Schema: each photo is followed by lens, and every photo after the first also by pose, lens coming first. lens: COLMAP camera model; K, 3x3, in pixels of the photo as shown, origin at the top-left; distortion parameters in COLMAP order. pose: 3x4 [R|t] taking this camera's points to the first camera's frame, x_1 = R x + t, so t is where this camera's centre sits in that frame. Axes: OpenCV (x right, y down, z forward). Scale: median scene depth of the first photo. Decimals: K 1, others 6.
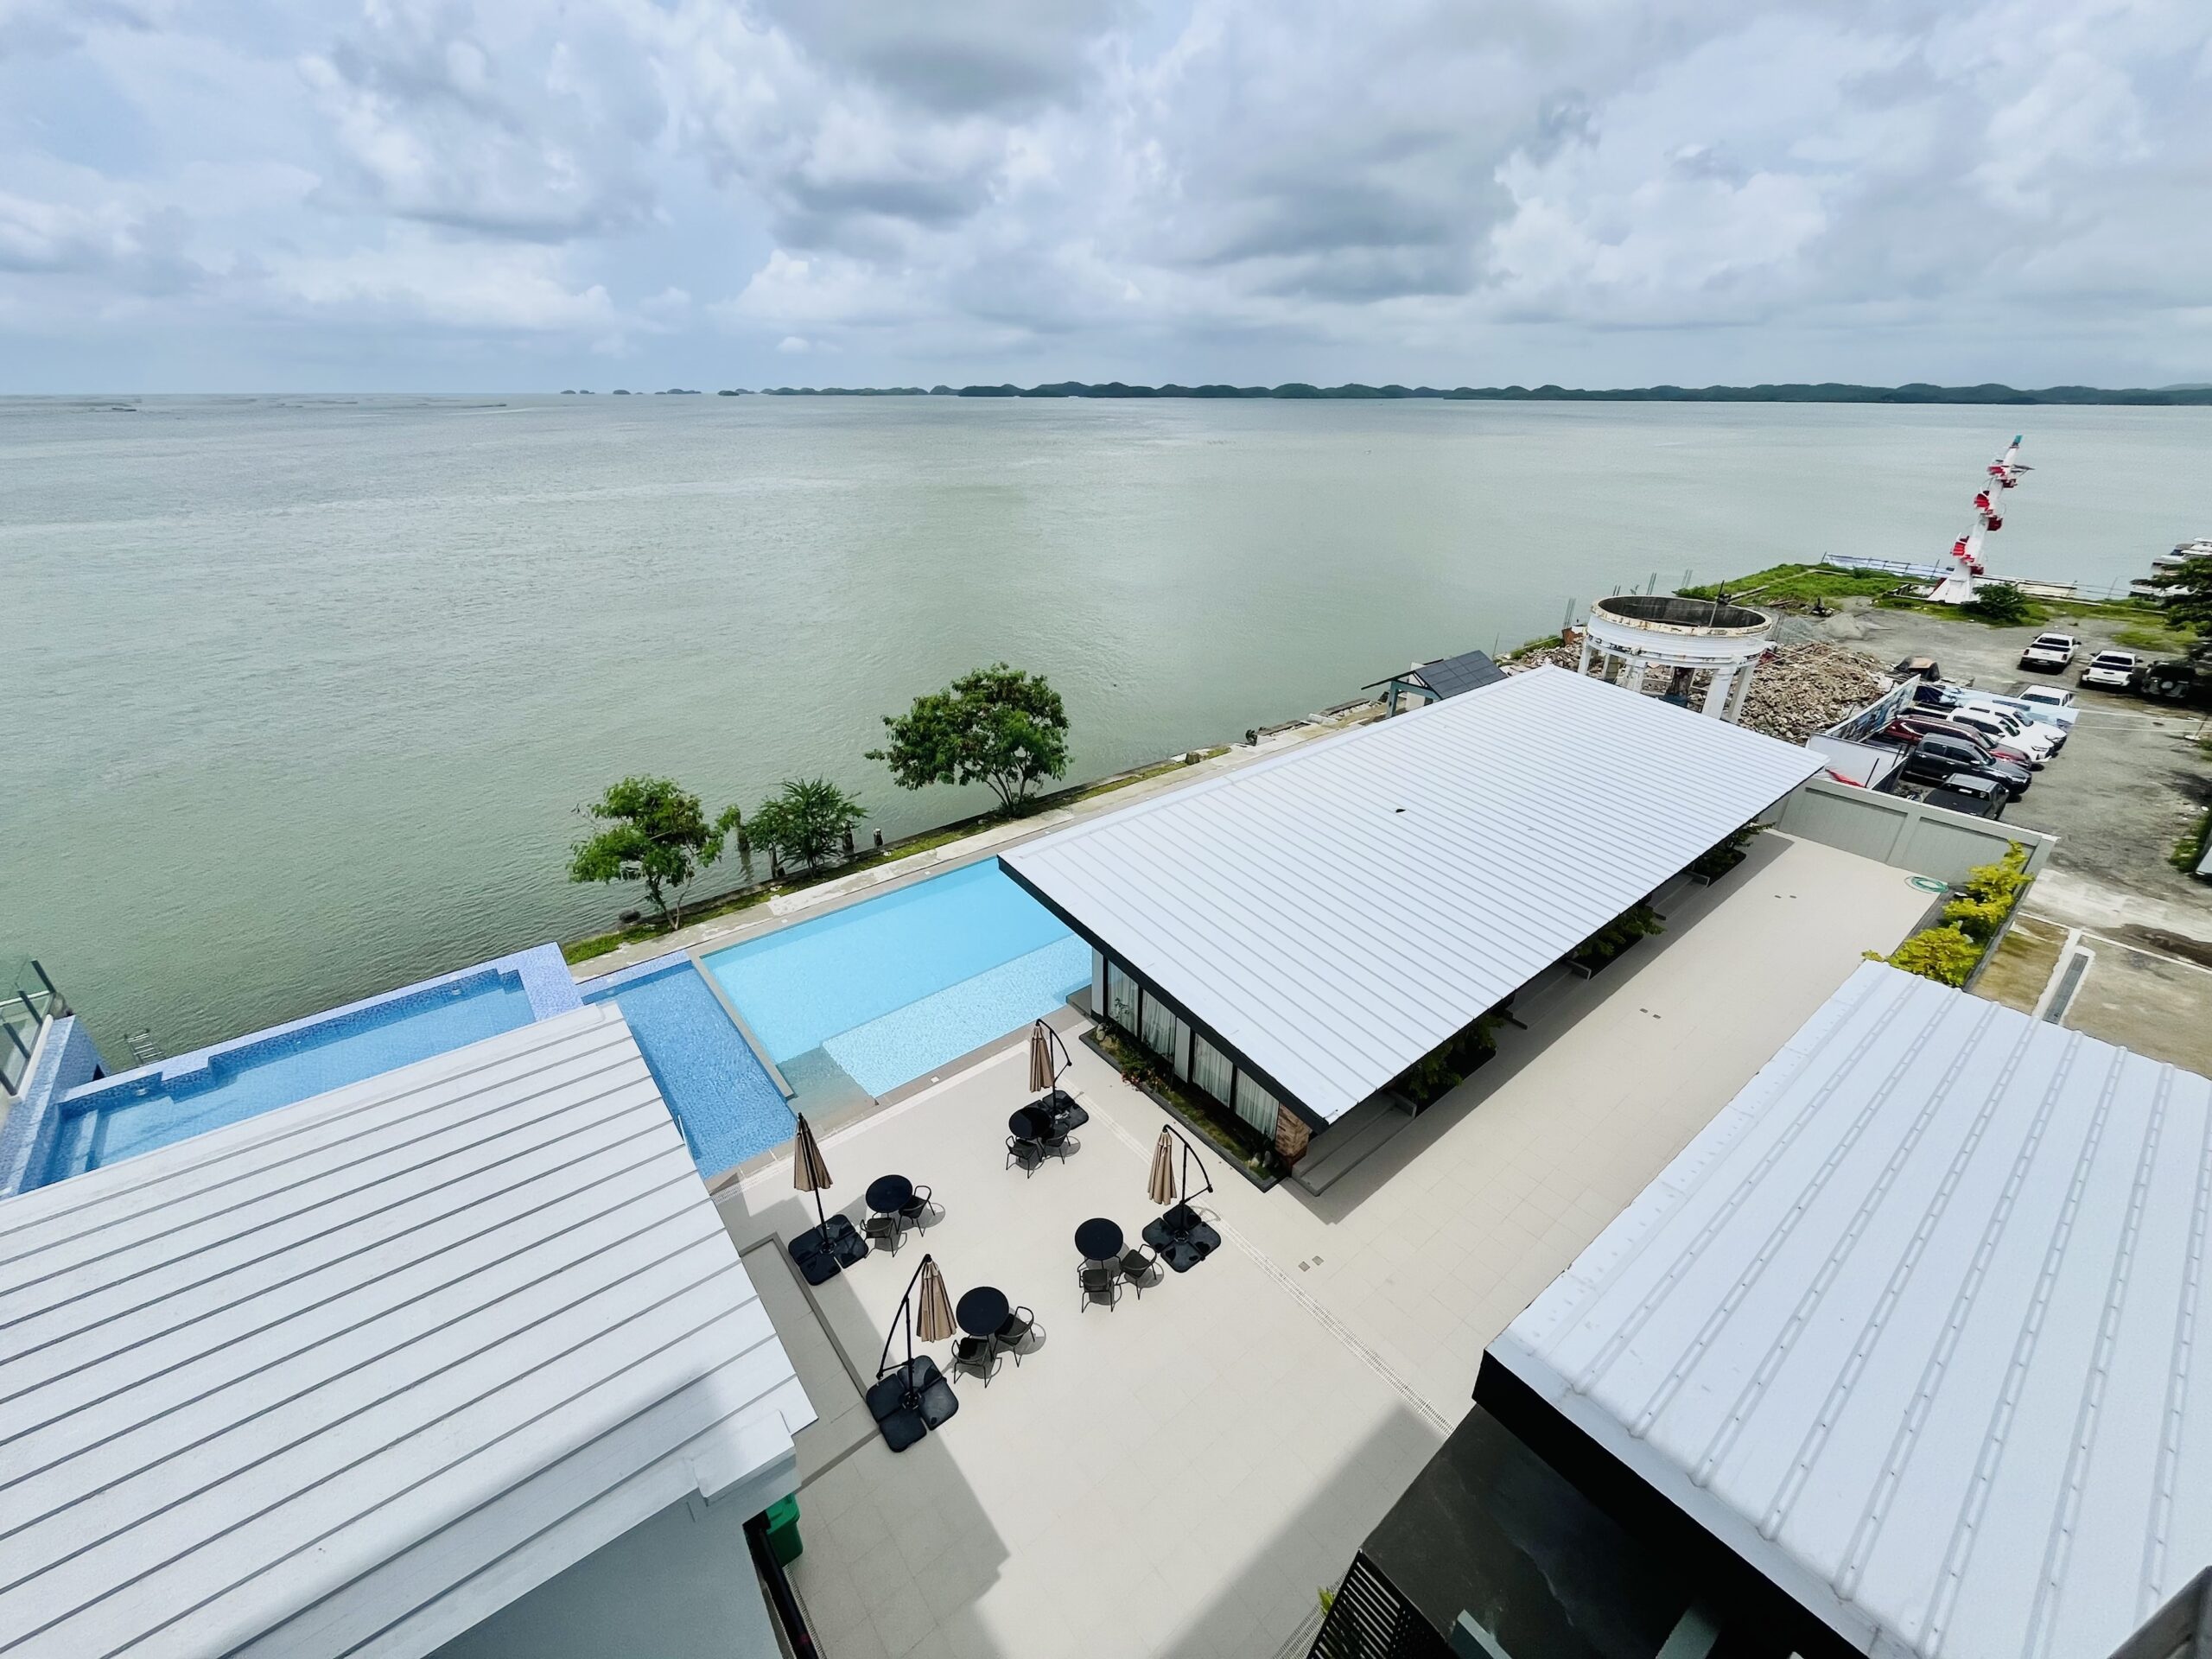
lens RADIAL K [[885.8, 0, 1106.0], [0, 885.8, 829.5], [0, 0, 1]] dist [-0.003295, -0.000427]
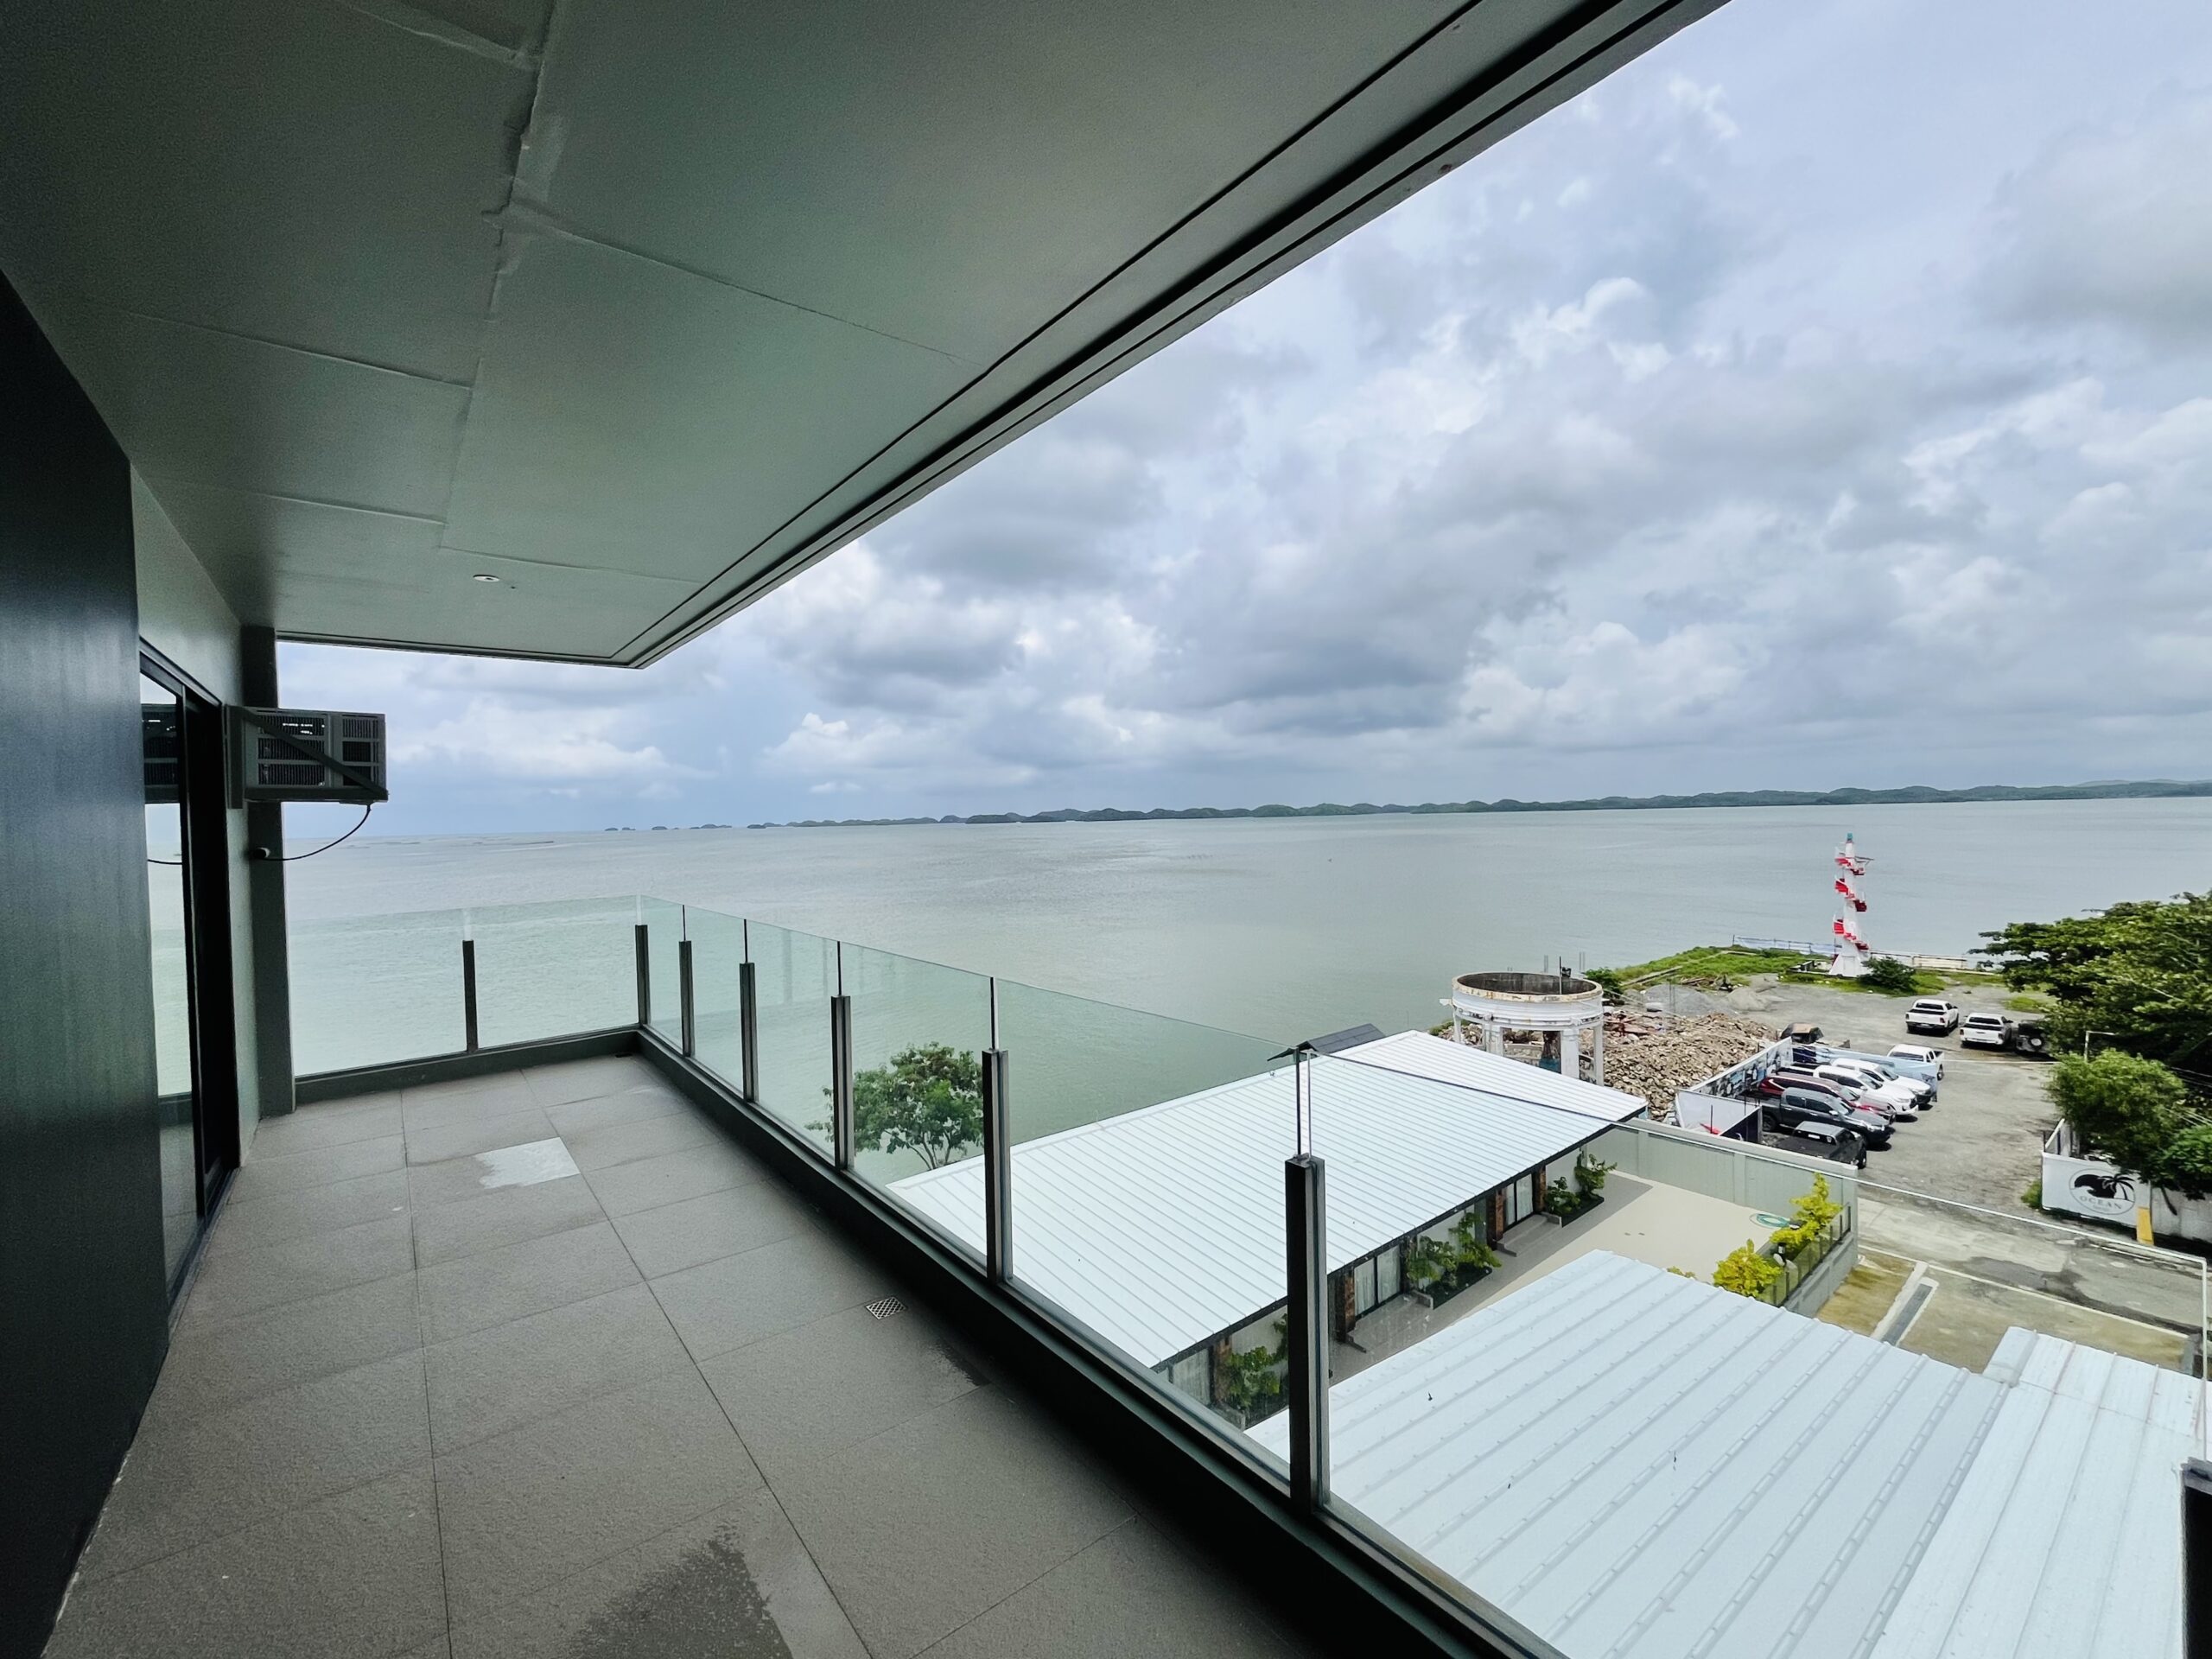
lens RADIAL K [[927.2, 0, 1106.0], [0, 927.2, 829.5], [0, 0, 1]] dist [0.001354, 0.000083]
pose [[0.999604, -0.026441, -0.009639, 0.107993], [0.019753, 0.903108, -0.428958, 0.074294], [0.020047, 0.428598, 0.903273, -0.175514]]
